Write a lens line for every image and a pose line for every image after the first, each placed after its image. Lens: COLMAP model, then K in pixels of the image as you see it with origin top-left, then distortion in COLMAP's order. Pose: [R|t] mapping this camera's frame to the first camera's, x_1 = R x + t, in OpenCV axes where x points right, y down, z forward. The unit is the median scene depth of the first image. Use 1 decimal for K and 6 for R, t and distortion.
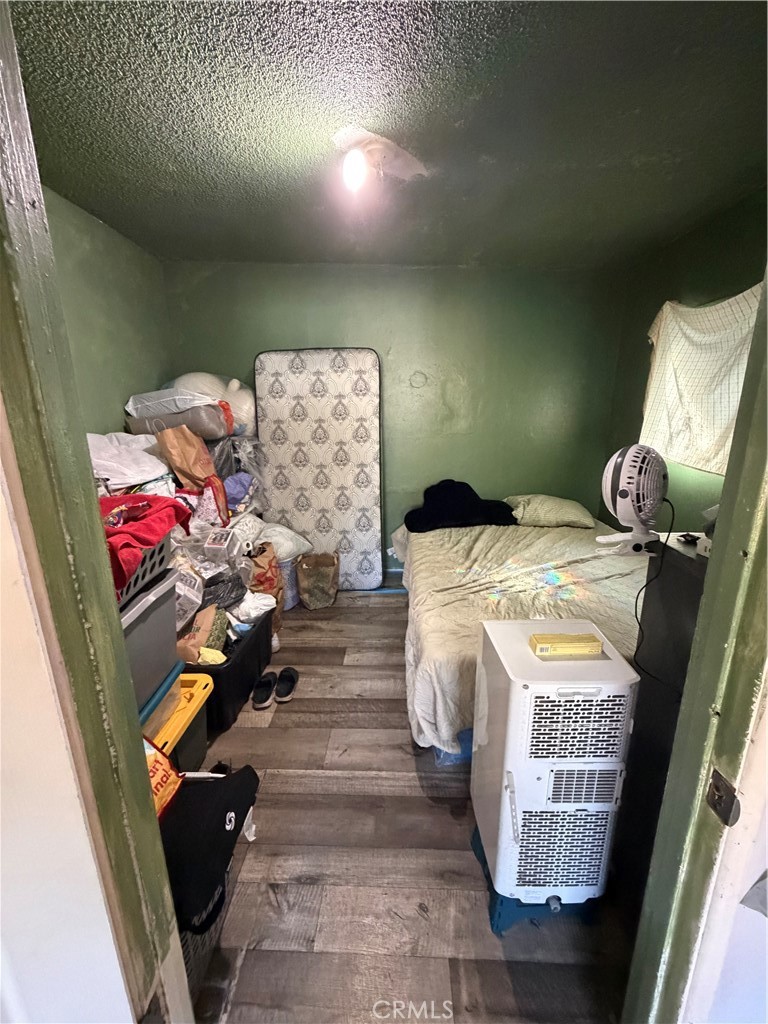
lens RADIAL K [[403.7, 0, 376.8], [0, 403.7, 513.3], [0, 0, 1]] dist [-0.008651, 0.000820]
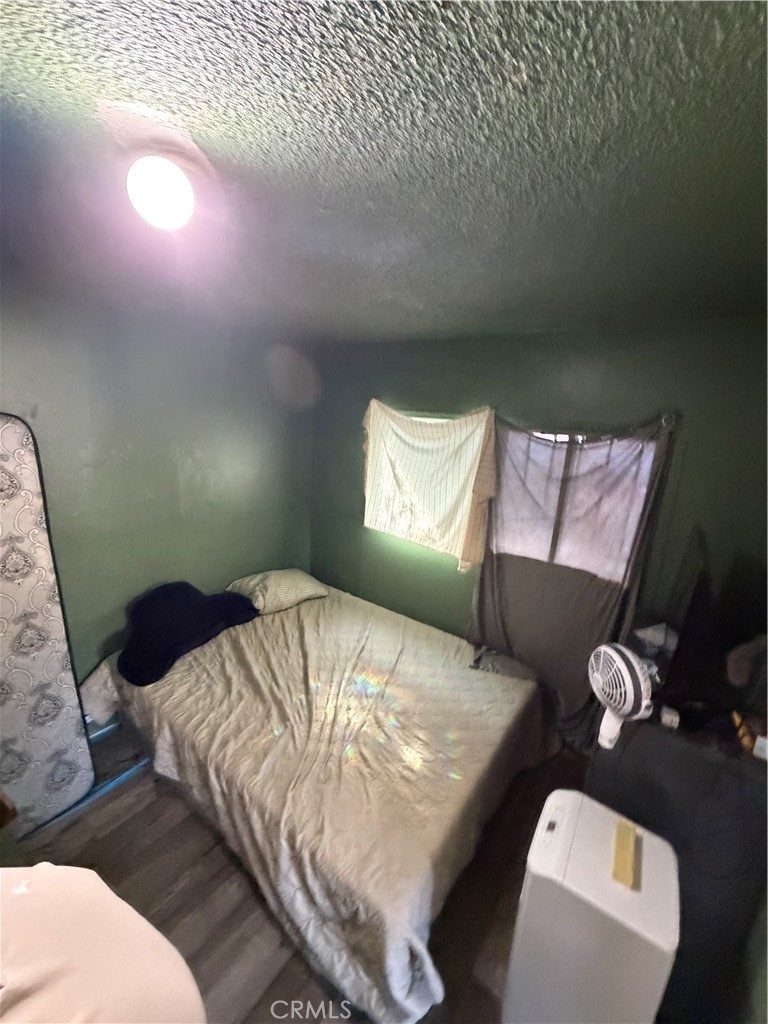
lens RADIAL K [[403.7, 0, 380.8], [0, 403.7, 515.0], [0, 0, 1]] dist [-0.008651, 0.000820]
pose [[0.558015, -0.163332, 0.813598, -0.190584], [0.149638, 0.984172, 0.094944, -0.236752], [-0.816227, 0.068765, 0.573624, 0.266870]]
